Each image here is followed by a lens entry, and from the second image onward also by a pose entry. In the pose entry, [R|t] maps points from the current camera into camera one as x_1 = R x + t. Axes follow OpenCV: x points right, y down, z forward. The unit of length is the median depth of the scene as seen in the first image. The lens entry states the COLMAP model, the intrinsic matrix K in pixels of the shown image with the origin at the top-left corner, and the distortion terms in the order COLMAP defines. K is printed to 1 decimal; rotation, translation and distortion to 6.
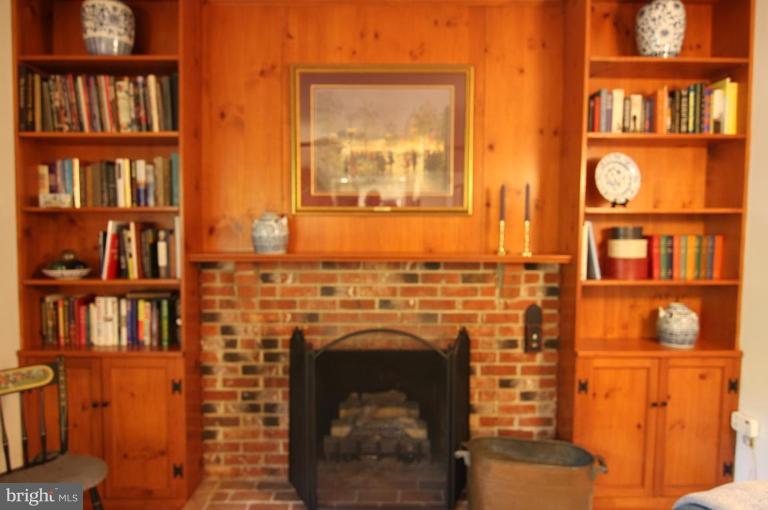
lens RADIAL K [[523.0, 0, 384.0], [0, 523.0, 255.0], [0, 0, 1]] dist [-0.005990, -0.002157]
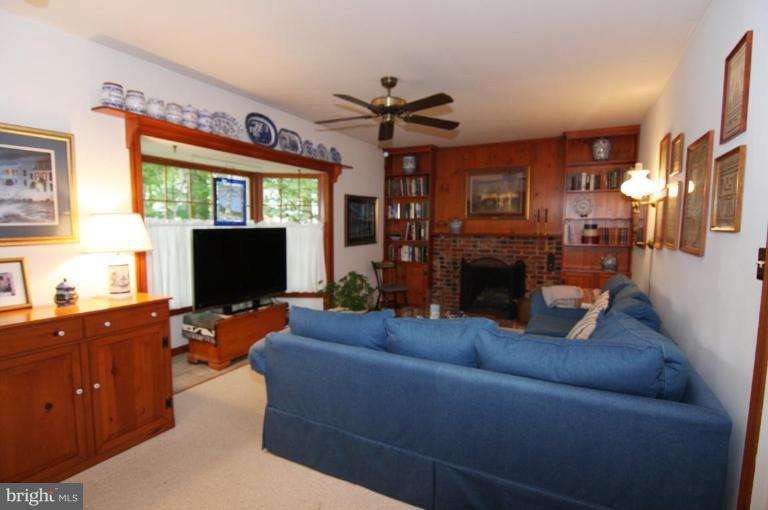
lens RADIAL K [[388.4, 0, 384.0], [0, 388.4, 255.0], [0, 0, 1]] dist [-0.000477, -0.000261]
pose [[0.891002, 0.035440, -0.452614, 0.429158], [-0.029138, 0.999357, 0.020889, 0.088739], [0.453063, -0.005424, 0.891462, -1.176631]]
